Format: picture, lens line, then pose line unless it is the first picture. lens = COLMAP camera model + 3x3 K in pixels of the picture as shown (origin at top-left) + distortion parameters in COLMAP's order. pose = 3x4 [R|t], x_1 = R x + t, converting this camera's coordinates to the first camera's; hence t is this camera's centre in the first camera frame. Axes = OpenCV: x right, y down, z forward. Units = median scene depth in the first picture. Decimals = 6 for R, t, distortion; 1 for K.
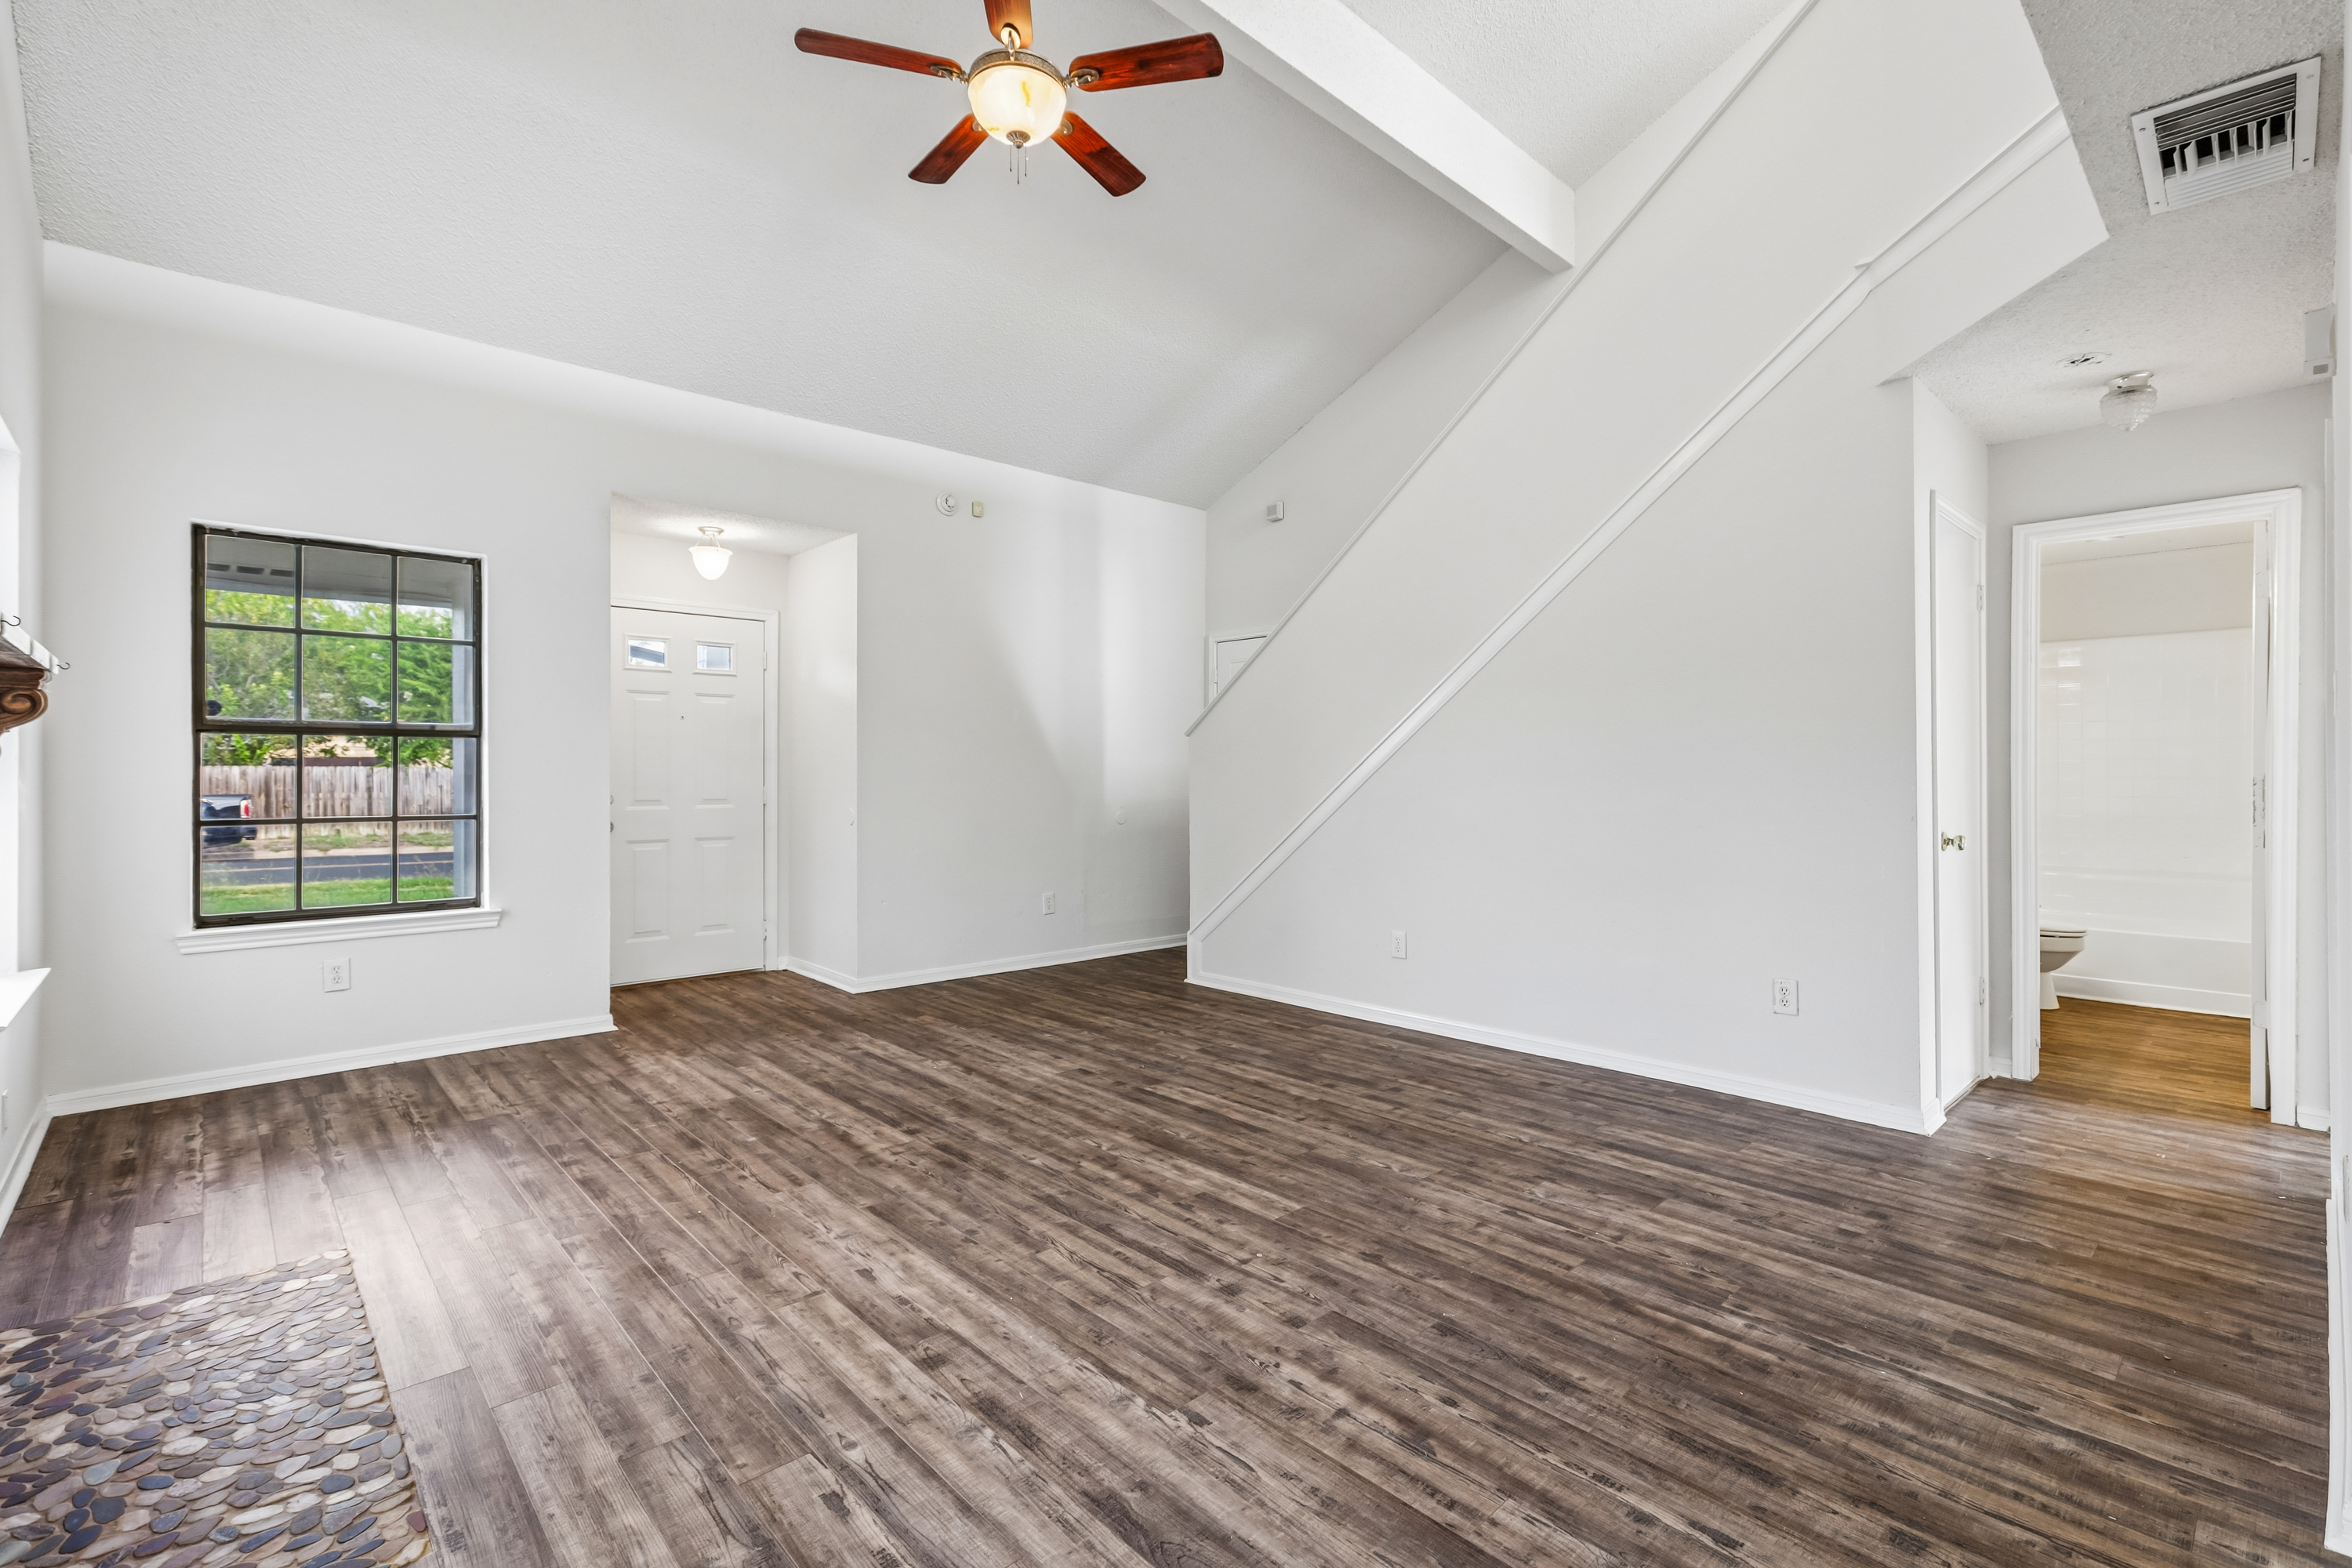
lens RADIAL K [[1045.8, 0, 1174.7], [0, 1045.8, 772.7], [0, 0, 1]] dist [0.000641, 0.000292]
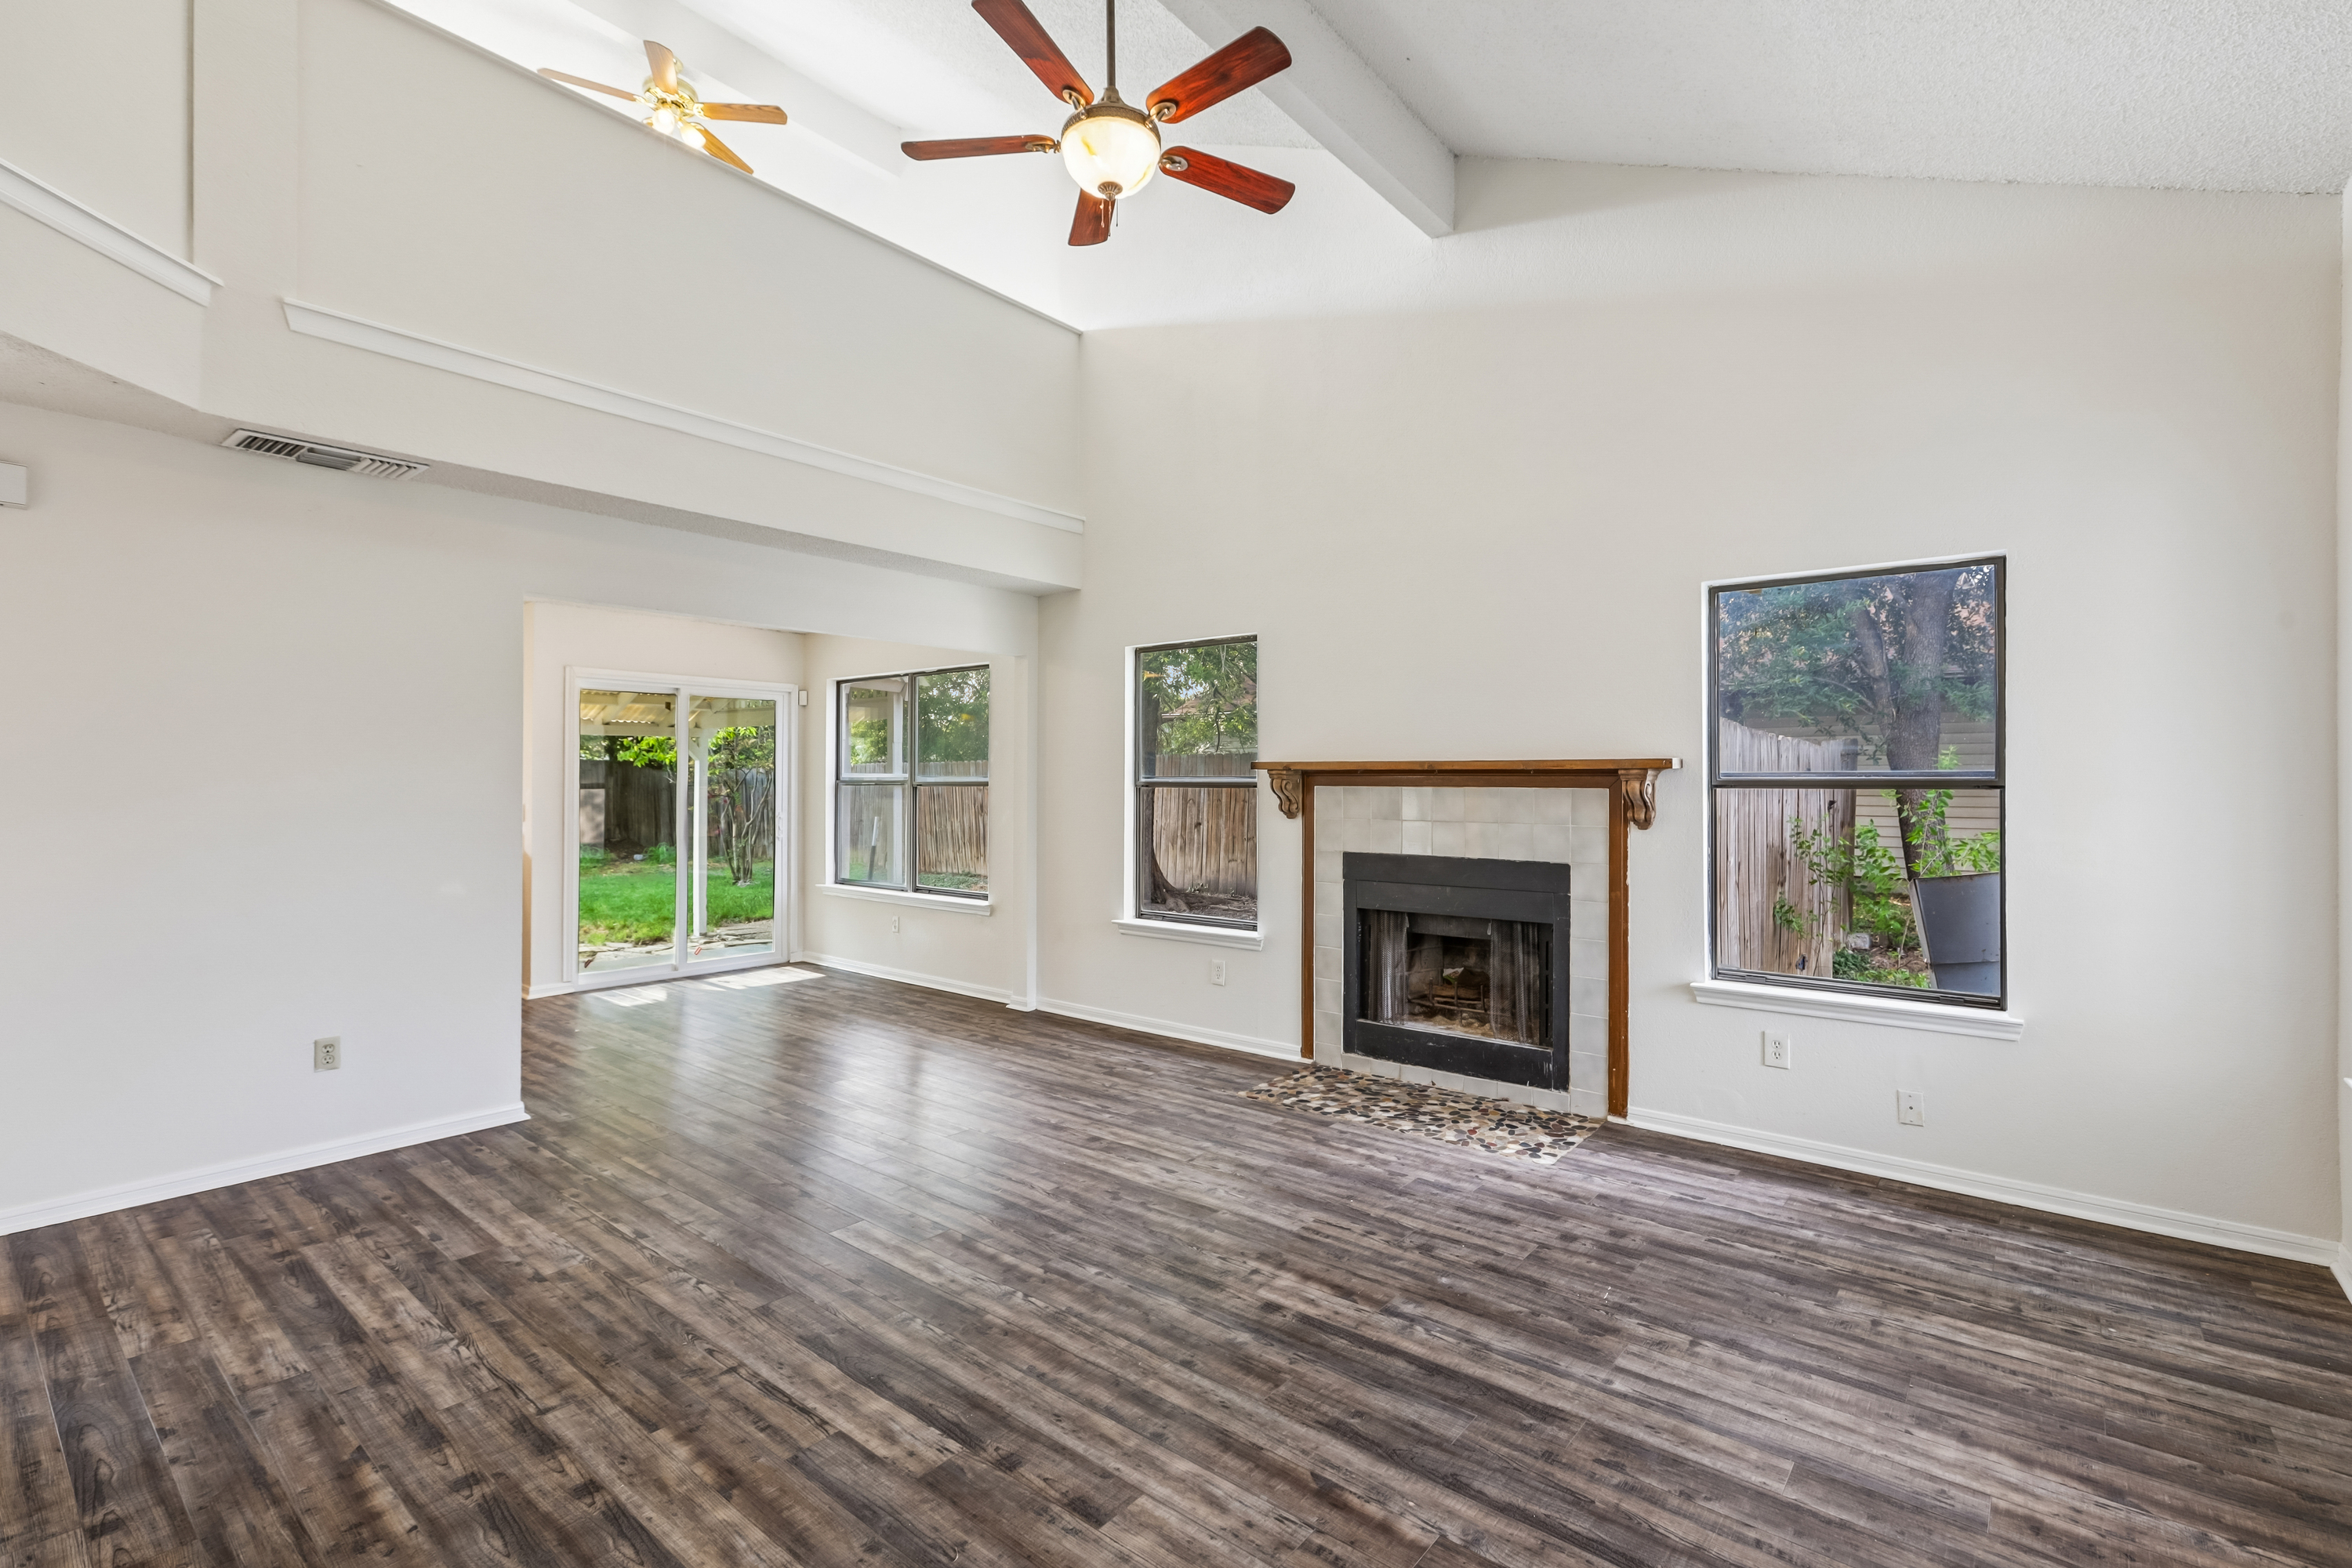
lens RADIAL K [[1045.8, 0, 1170.7], [0, 1045.8, 785.8], [0, 0, 1]] dist [0.000641, 0.000292]
pose [[-0.991719, -0.000090, -0.128425, -0.078717], [-0.000081, 1.000000, -0.000071, -0.048432], [0.128425, -0.000060, -0.991719, 1.822986]]
